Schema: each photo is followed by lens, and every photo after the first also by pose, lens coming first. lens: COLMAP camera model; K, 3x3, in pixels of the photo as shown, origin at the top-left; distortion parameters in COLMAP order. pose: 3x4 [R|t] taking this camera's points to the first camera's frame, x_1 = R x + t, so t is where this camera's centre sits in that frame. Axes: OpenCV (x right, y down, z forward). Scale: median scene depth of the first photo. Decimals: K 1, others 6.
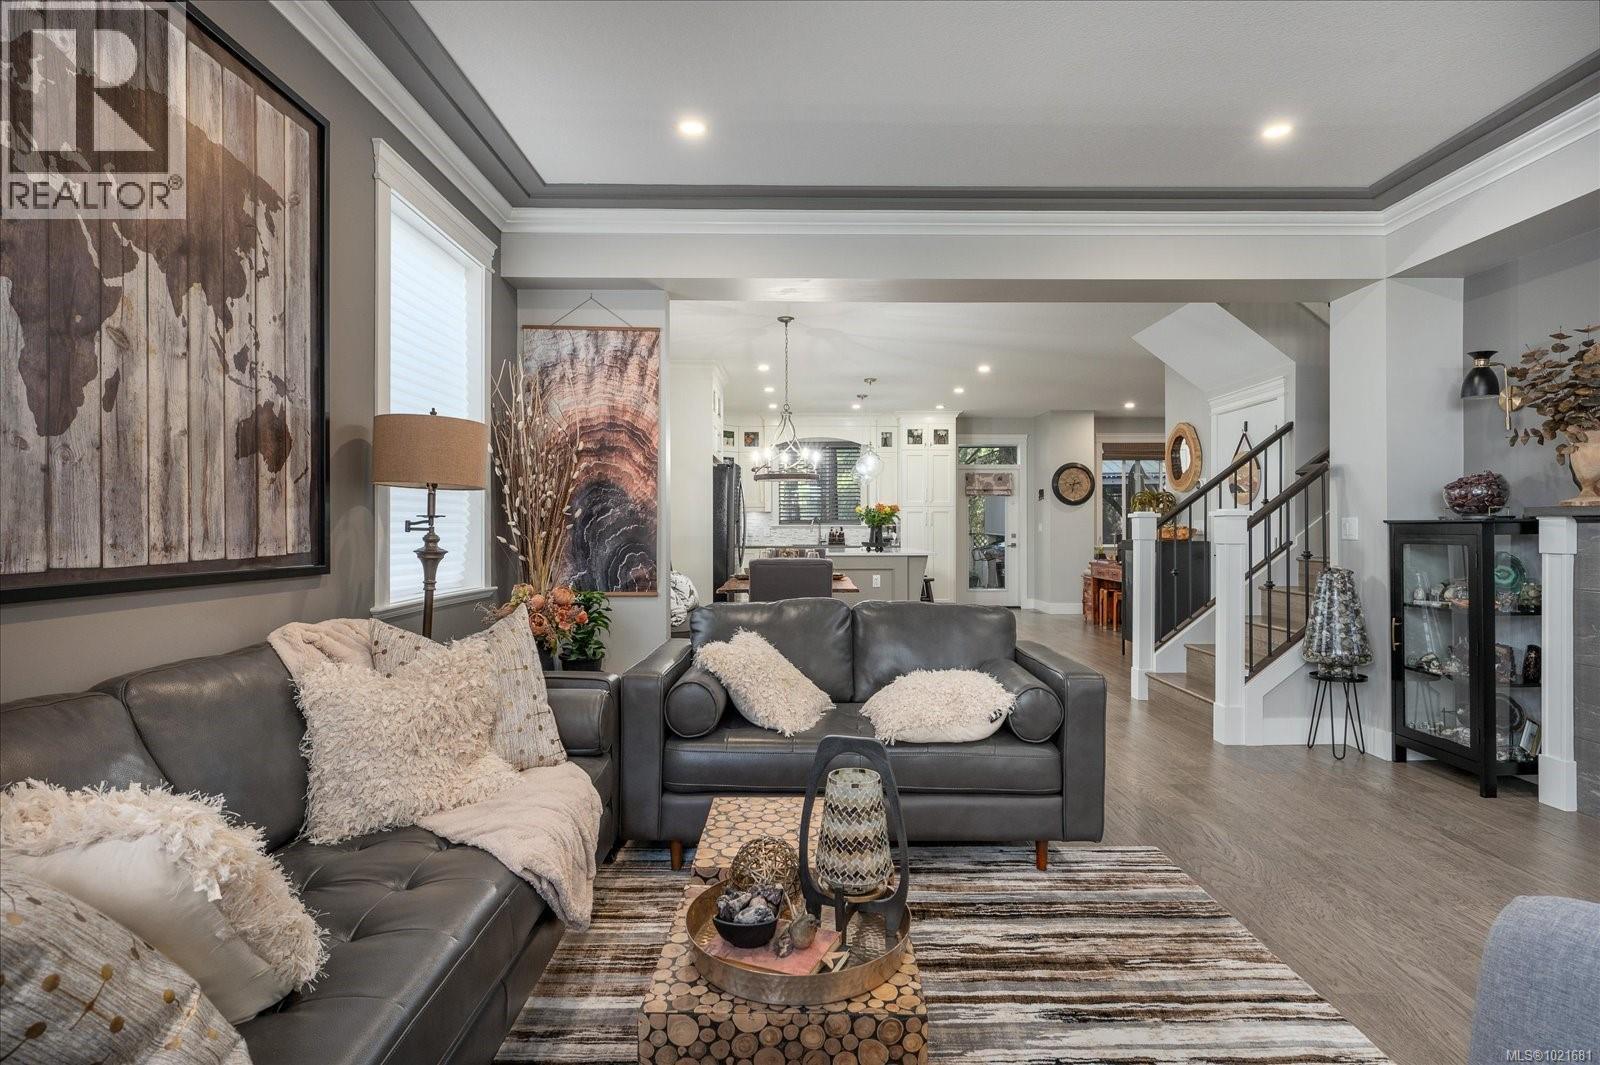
lens RADIAL K [[1402.5, 0, 796.4], [0, 1402.5, 526.6], [0, 0, 1]] dist [0.004331, -0.001350]
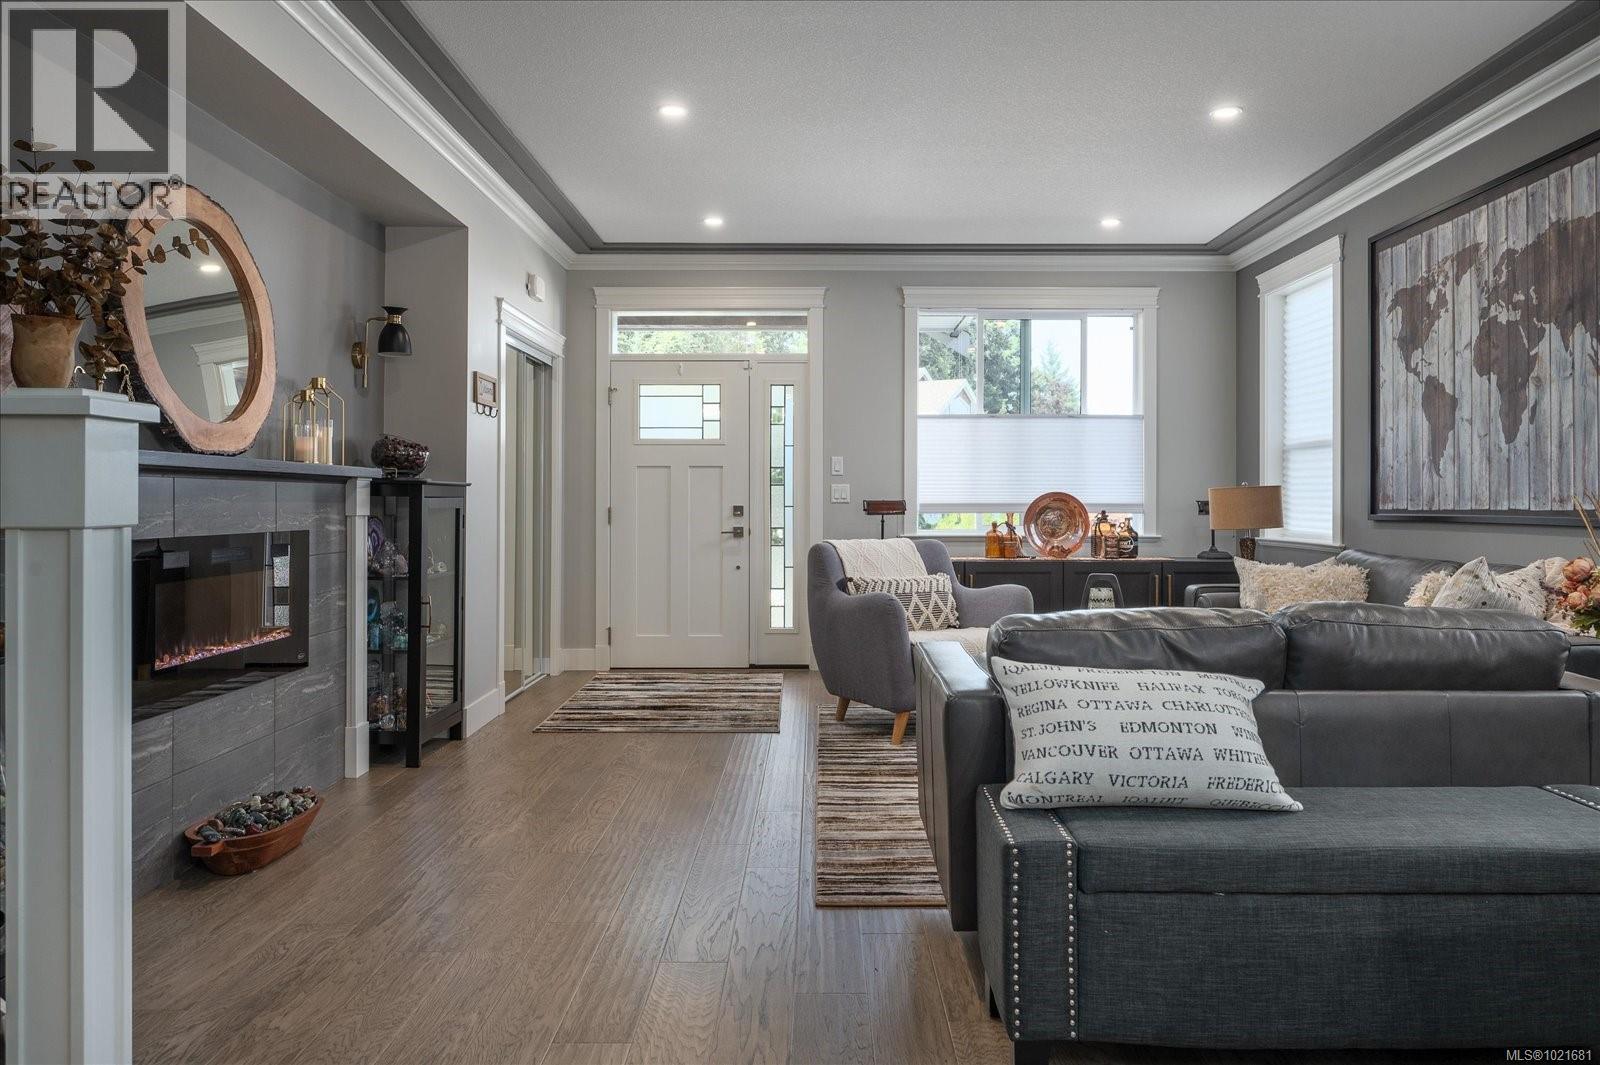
lens RADIAL K [[1402.5, 0, 803.8], [0, 1402.5, 521.5], [0, 0, 1]] dist [0.004331, -0.001350]
pose [[-0.999279, 0.000303, 0.037969, 0.354792], [0.000839, 0.999900, 0.014107, 0.016072], [-0.037961, 0.014129, -0.999179, 2.660132]]
